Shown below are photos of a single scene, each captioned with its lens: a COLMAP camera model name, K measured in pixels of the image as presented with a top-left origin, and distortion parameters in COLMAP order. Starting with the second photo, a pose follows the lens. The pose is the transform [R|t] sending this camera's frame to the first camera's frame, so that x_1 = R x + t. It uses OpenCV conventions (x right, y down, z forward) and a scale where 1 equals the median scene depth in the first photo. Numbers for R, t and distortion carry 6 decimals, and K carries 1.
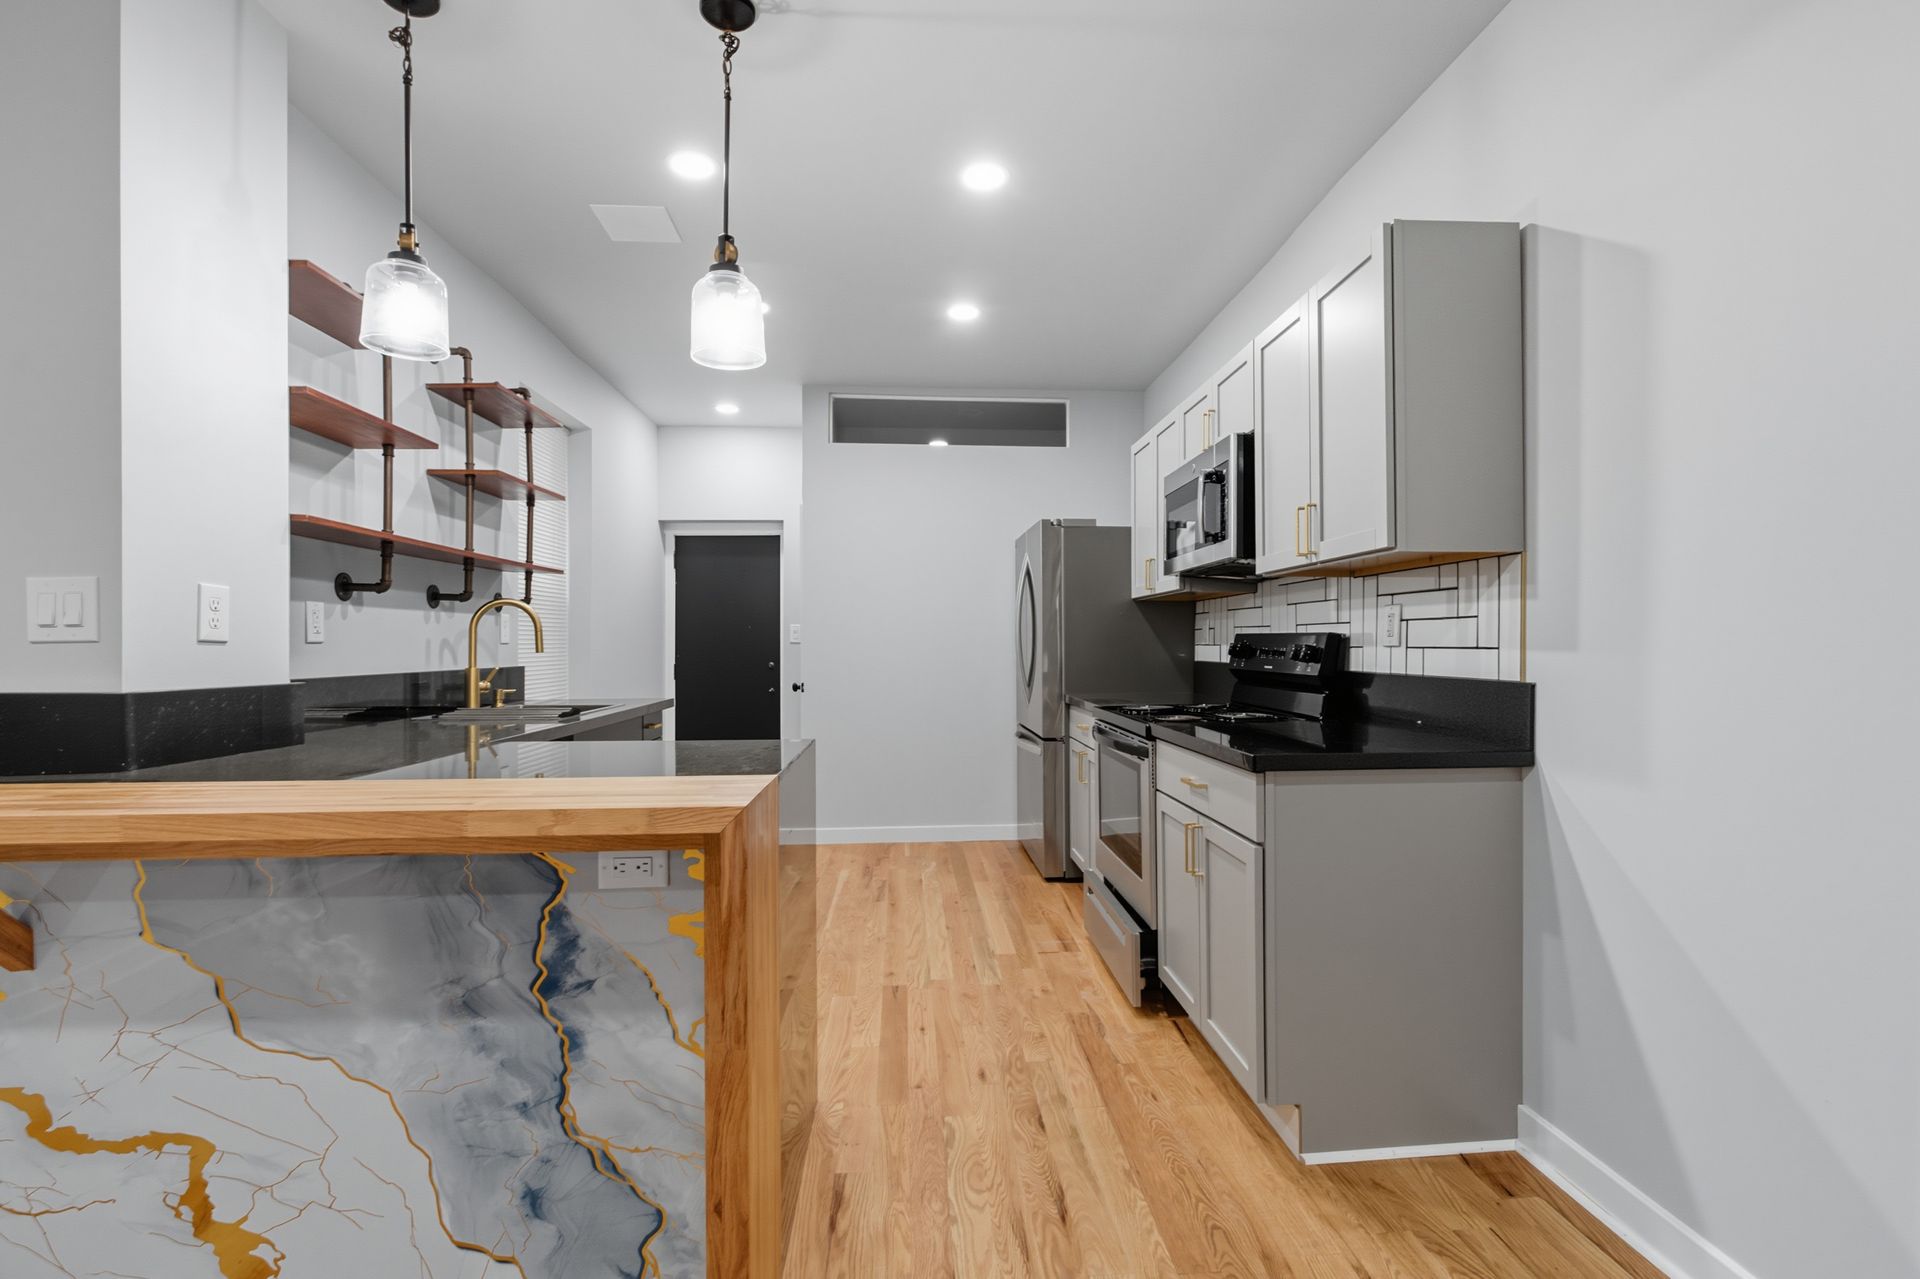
lens RADIAL K [[869.2, 0, 960.0], [0, 869.2, 639.5], [0, 0, 1]] dist [-0.001179, 0.000672]
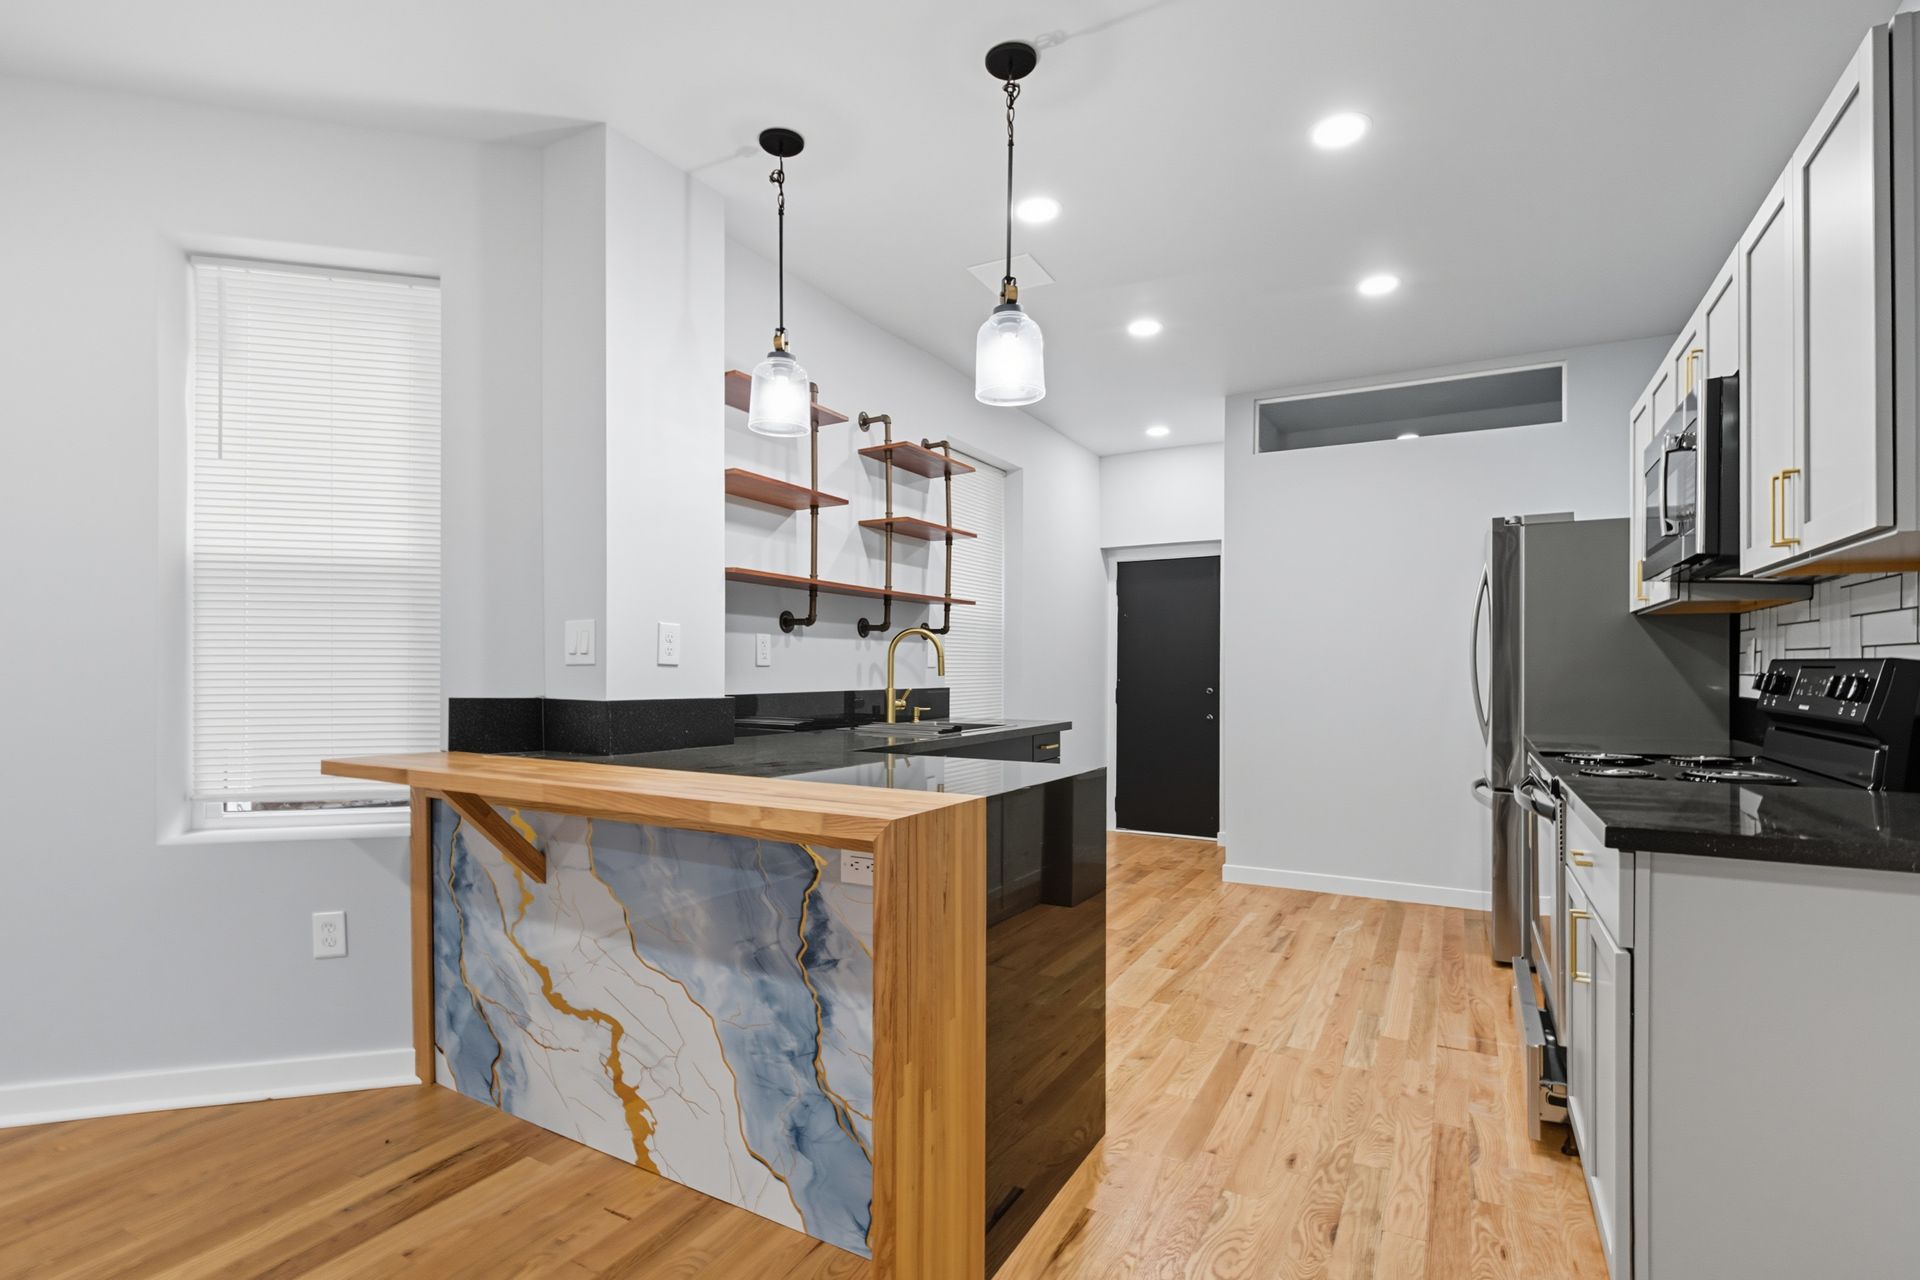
lens RADIAL K [[894.3, 0, 968.1], [0, 894.3, 665.9], [0, 0, 1]] dist [-0.000480, -0.000648]
pose [[0.841409, 0.004724, -0.540379, 0.227189], [-0.003660, 0.999989, 0.003044, -0.001622], [0.540387, -0.000583, 0.841416, 0.058841]]
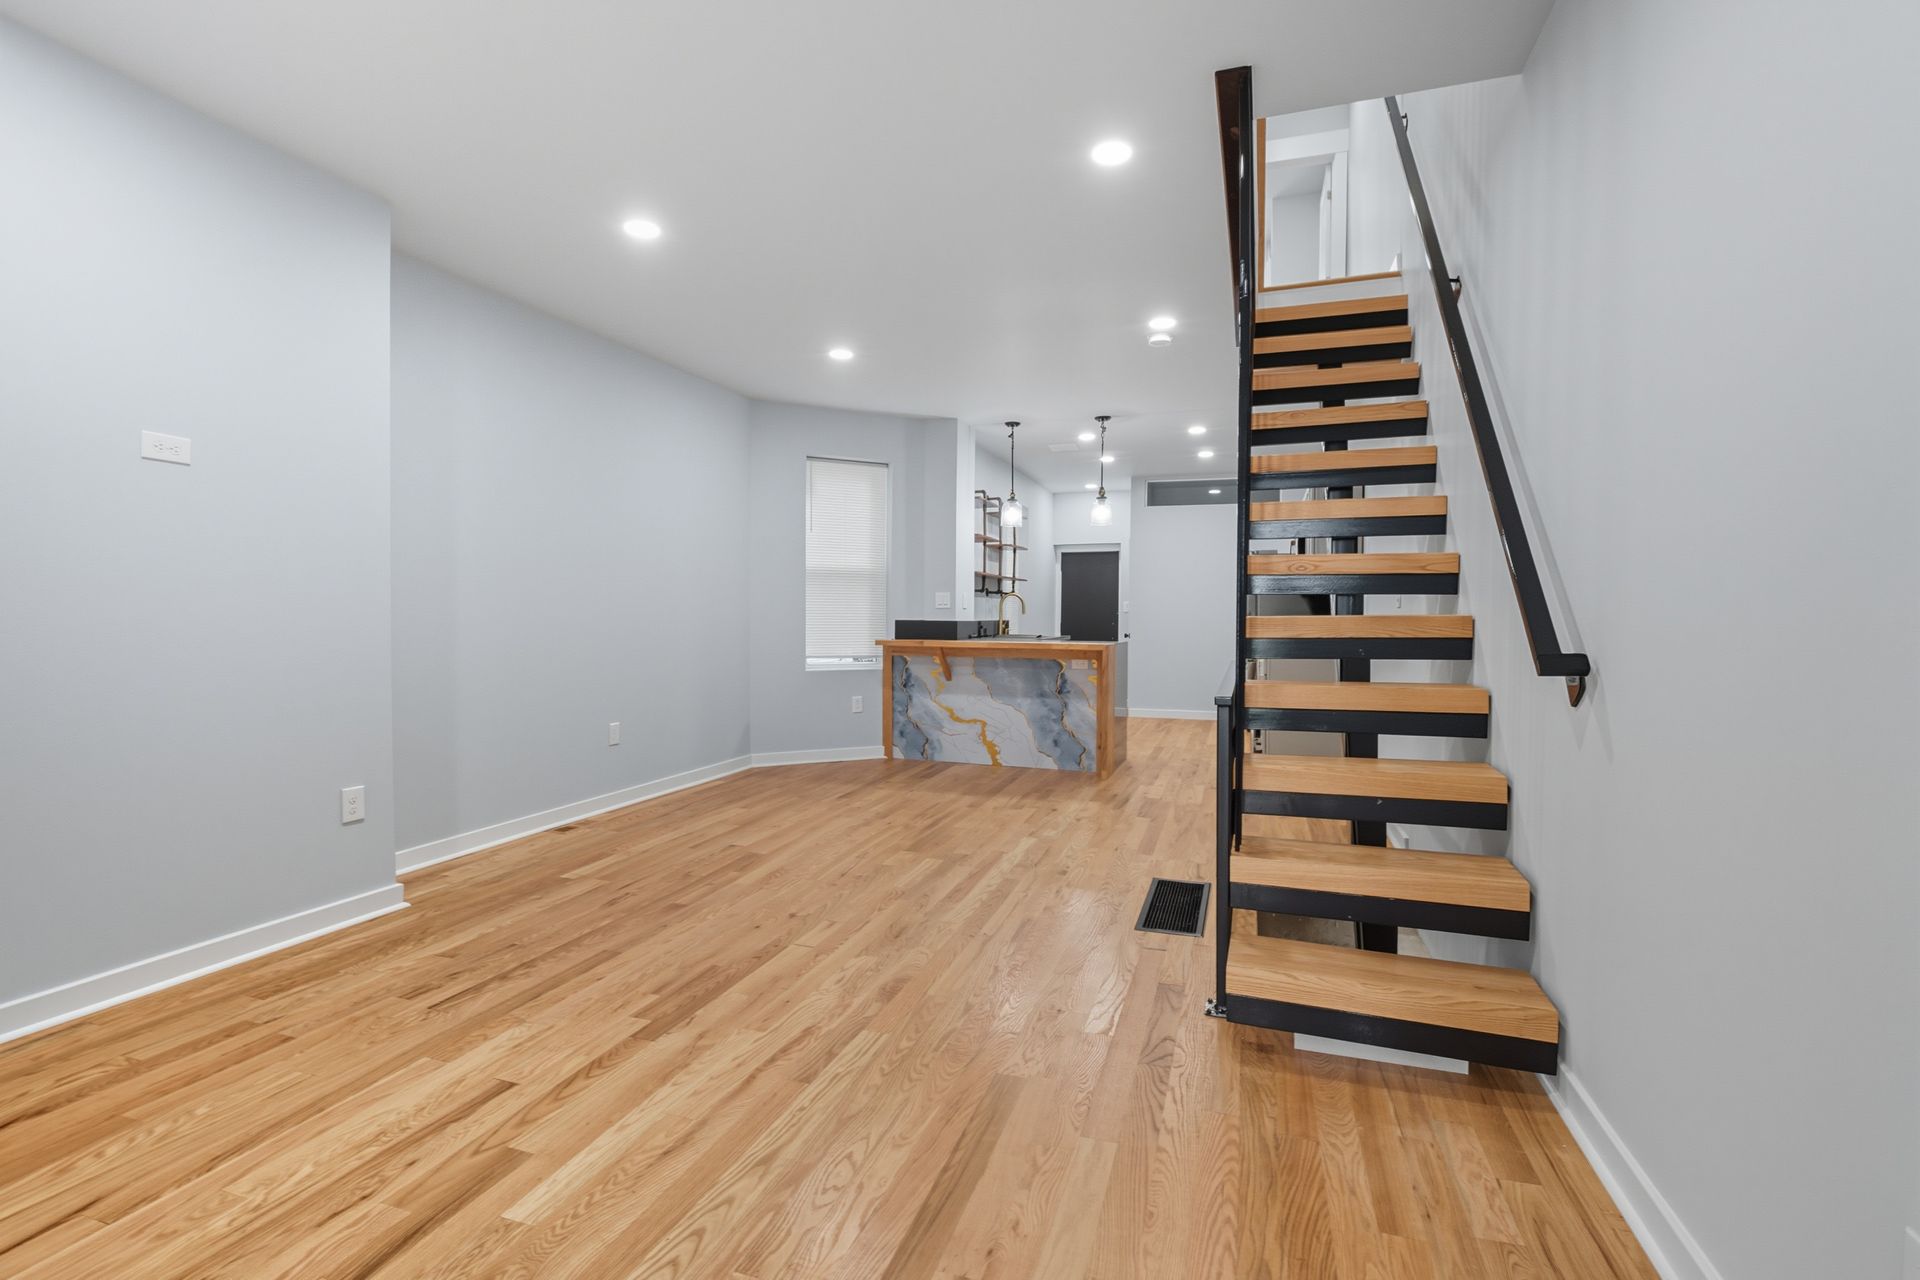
lens RADIAL K [[869.2, 0, 960.0], [0, 869.2, 640.0], [0, 0, 1]] dist [-0.001179, 0.000672]
pose [[0.925971, 0.020500, -0.377039, 0.404447], [-0.008707, 0.999419, 0.032957, 0.011233], [0.377495, -0.027235, 0.925611, -1.890706]]
